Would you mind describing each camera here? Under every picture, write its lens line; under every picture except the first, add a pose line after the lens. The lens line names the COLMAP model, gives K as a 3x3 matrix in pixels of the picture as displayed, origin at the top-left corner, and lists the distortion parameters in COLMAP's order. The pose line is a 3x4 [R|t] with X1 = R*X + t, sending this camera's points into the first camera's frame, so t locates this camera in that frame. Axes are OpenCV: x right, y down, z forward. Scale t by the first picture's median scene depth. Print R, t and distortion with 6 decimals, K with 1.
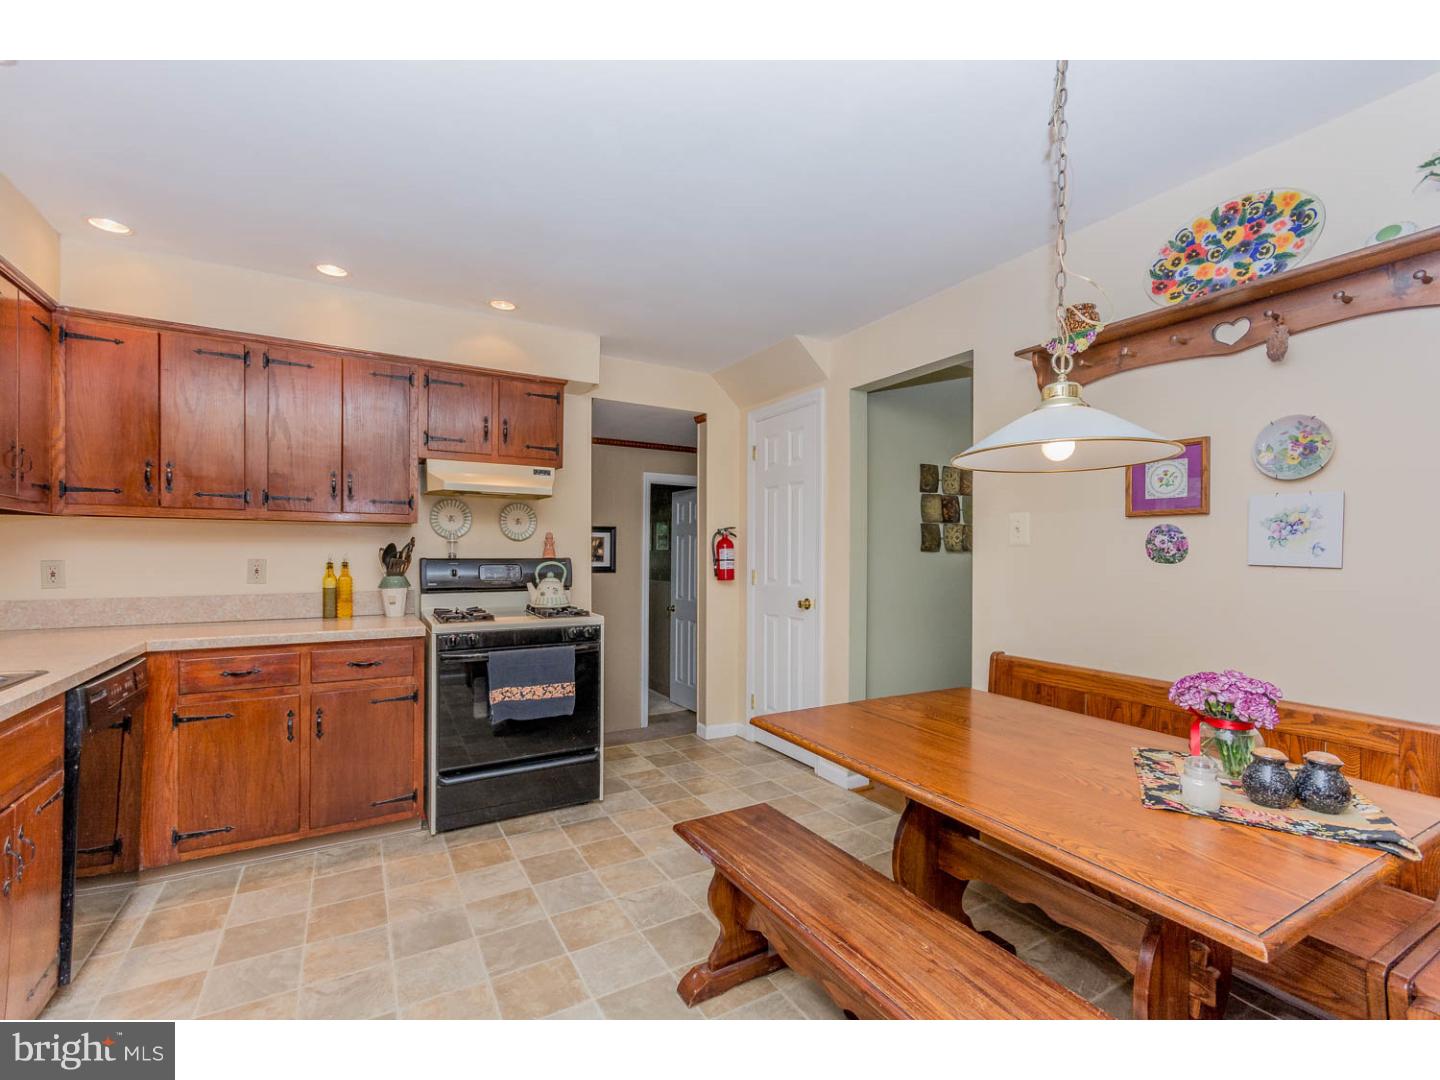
lens RADIAL K [[635.5, 0, 724.6], [0, 635.5, 547.8], [0, 0, 1]] dist [-0.001590, -0.000081]
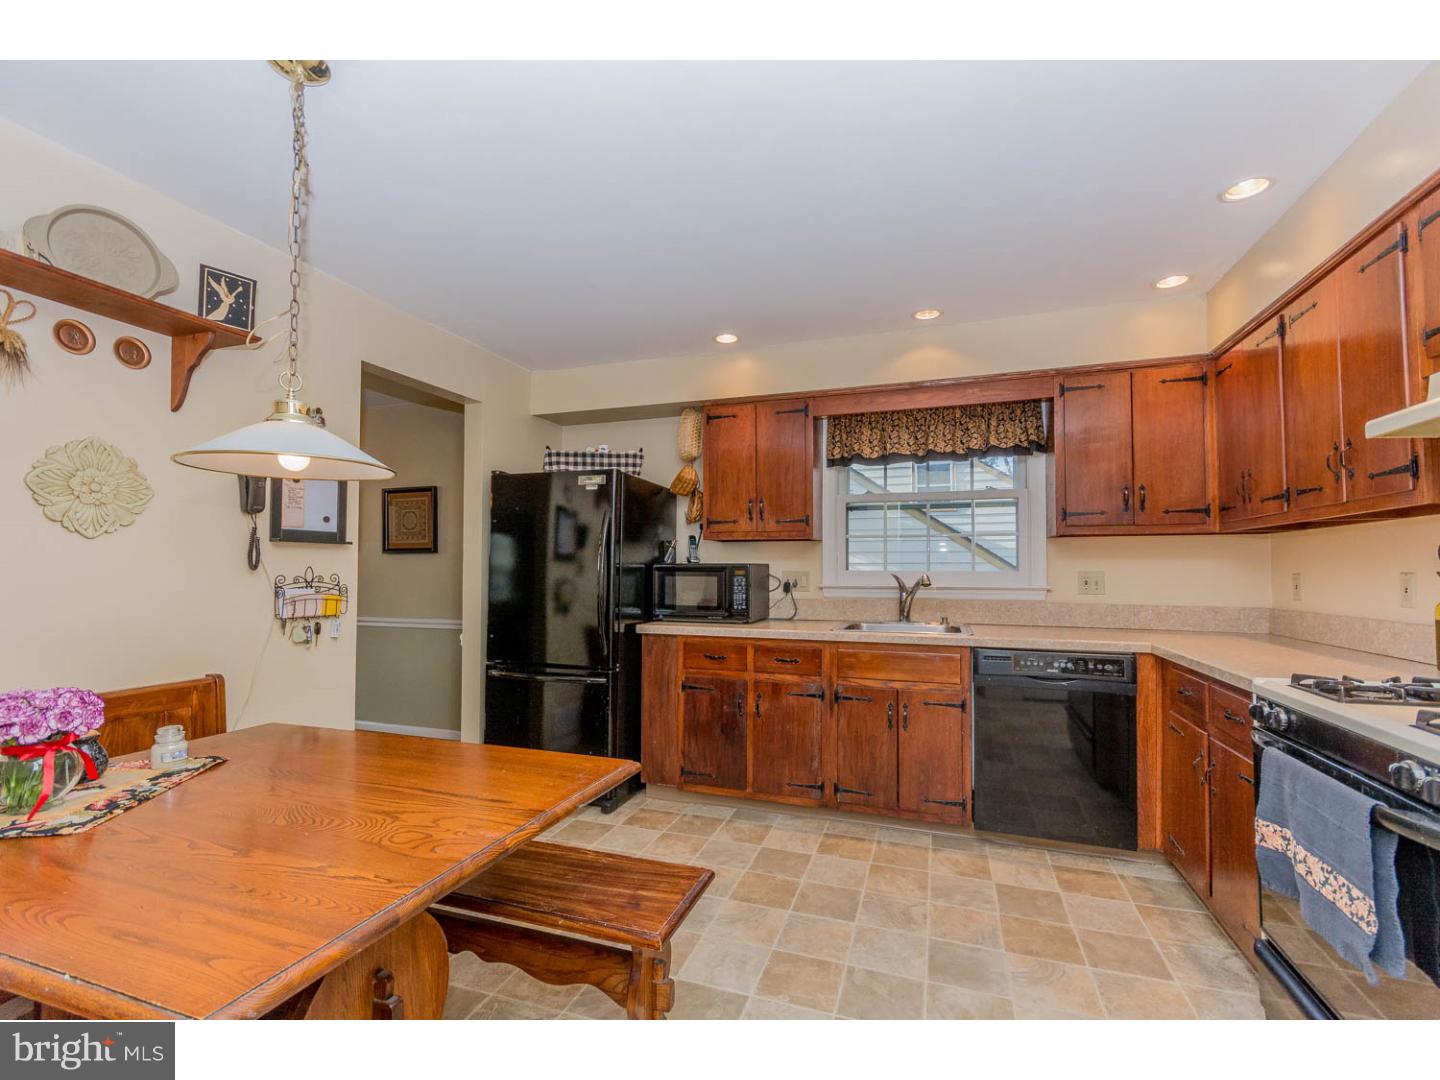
lens RADIAL K [[618.2, 0, 719.6], [0, 618.2, 573.0], [0, 0, 1]] dist [-0.002370, -0.000175]
pose [[-0.764244, -0.004749, -0.644909, 0.405407], [-0.000860, 0.999980, -0.006344, 0.028798], [0.644926, -0.004294, -0.764233, 1.455240]]
